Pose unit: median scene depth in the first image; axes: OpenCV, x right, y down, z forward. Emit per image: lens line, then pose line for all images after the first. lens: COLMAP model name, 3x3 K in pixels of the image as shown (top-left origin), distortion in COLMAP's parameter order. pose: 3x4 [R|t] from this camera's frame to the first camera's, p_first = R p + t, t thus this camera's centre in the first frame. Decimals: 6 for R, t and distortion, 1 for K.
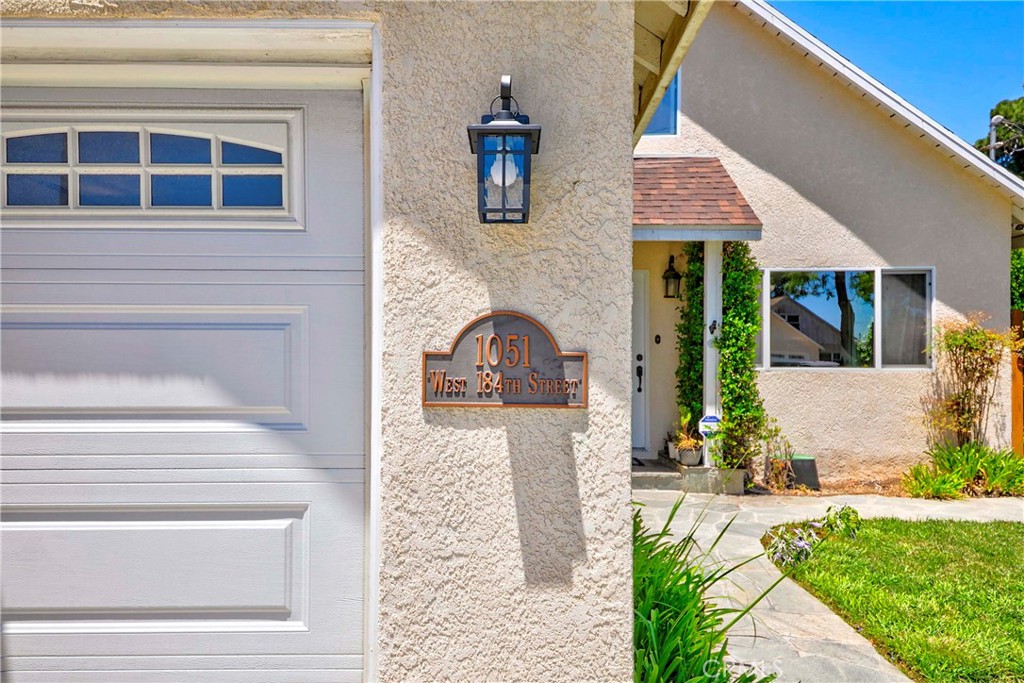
lens RADIAL K [[654.2, 0, 486.8], [0, 654.2, 360.0], [0, 0, 1]] dist [0.060946, 0.000111]
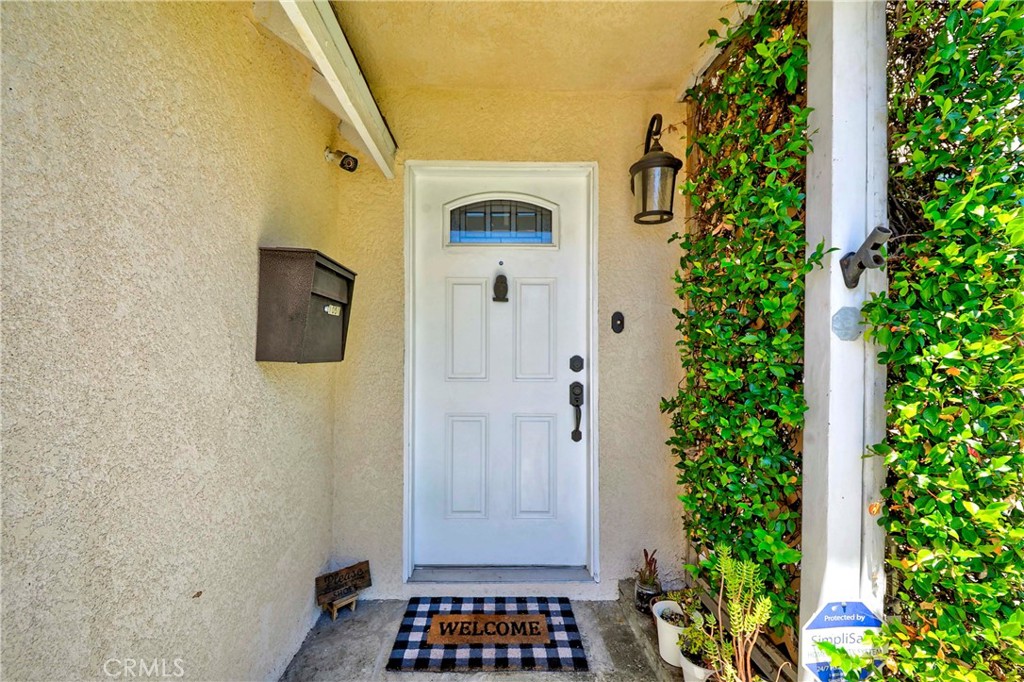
lens RADIAL K [[418.9, 0, 502.2], [0, 418.9, 360.3], [0, 0, 1]] dist [-0.000810, -0.000030]
pose [[0.998731, 0.000368, 0.050354, 0.193896], [-0.001443, 0.999772, 0.021322, -0.013791], [-0.050335, -0.021368, 0.998504, 0.830685]]
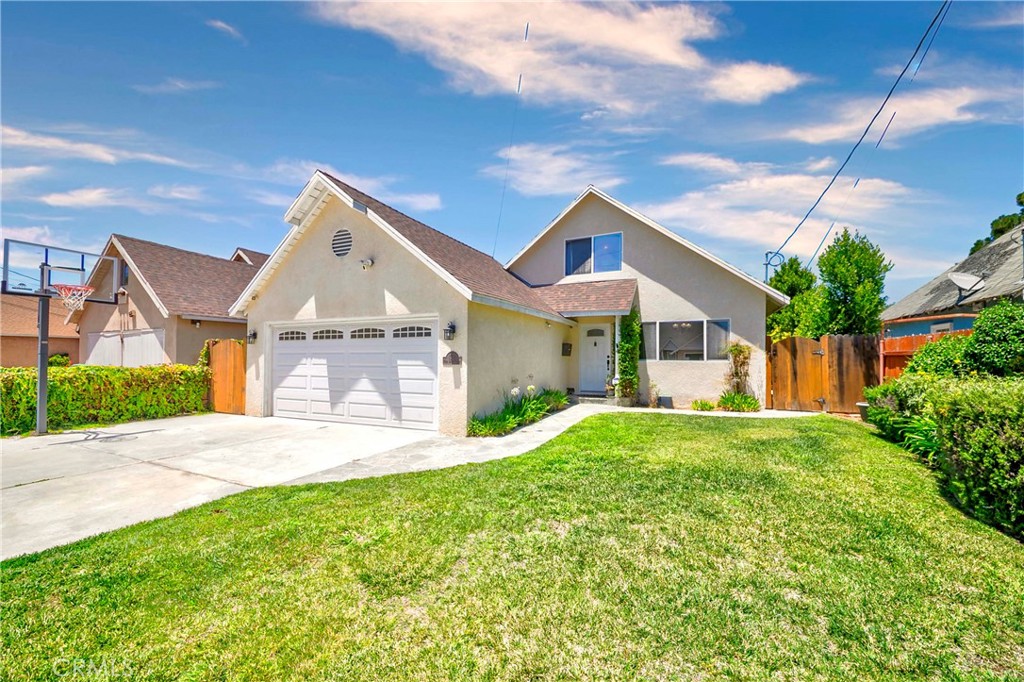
lens RADIAL K [[415.8, 0, 505.9], [0, 415.8, 354.3], [0, 0, 1]] dist [-0.006713, -0.001268]
pose [[0.904221, -0.006291, -0.427019, 0.655703], [0.002803, 0.999957, -0.008796, 0.000486], [0.427057, 0.006757, 0.904200, -0.758568]]
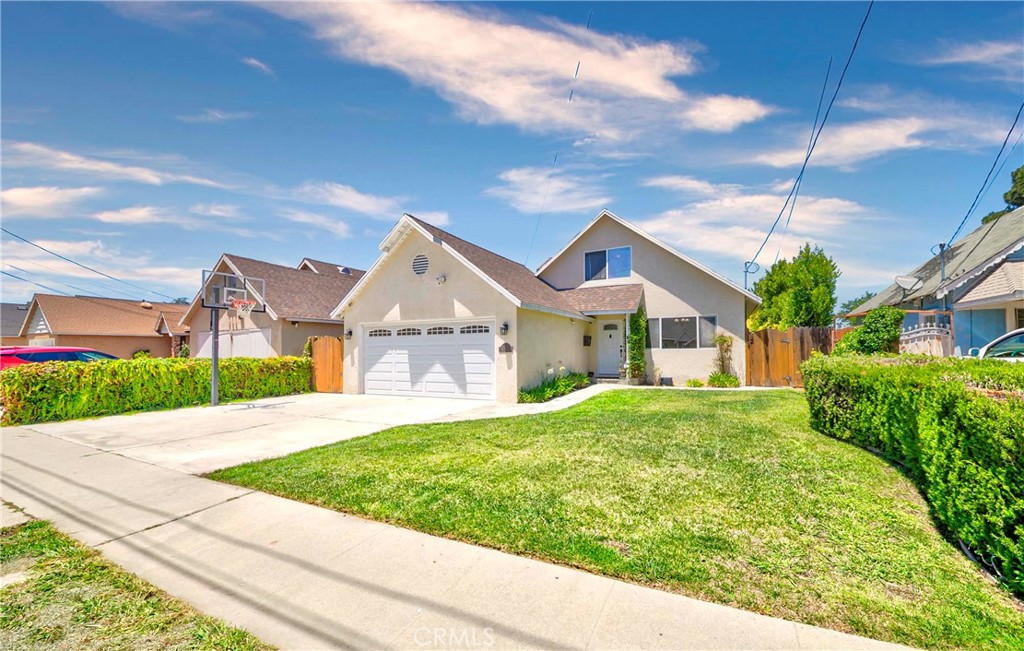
lens RADIAL K [[412.8, 0, 507.7], [0, 412.8, 345.2], [0, 0, 1]] dist [-0.010459, -0.001761]
pose [[0.885228, -0.018649, -0.464784, 0.787824], [0.013721, 0.999808, -0.013982, 0.013326], [0.464955, 0.006000, 0.885314, -1.216995]]
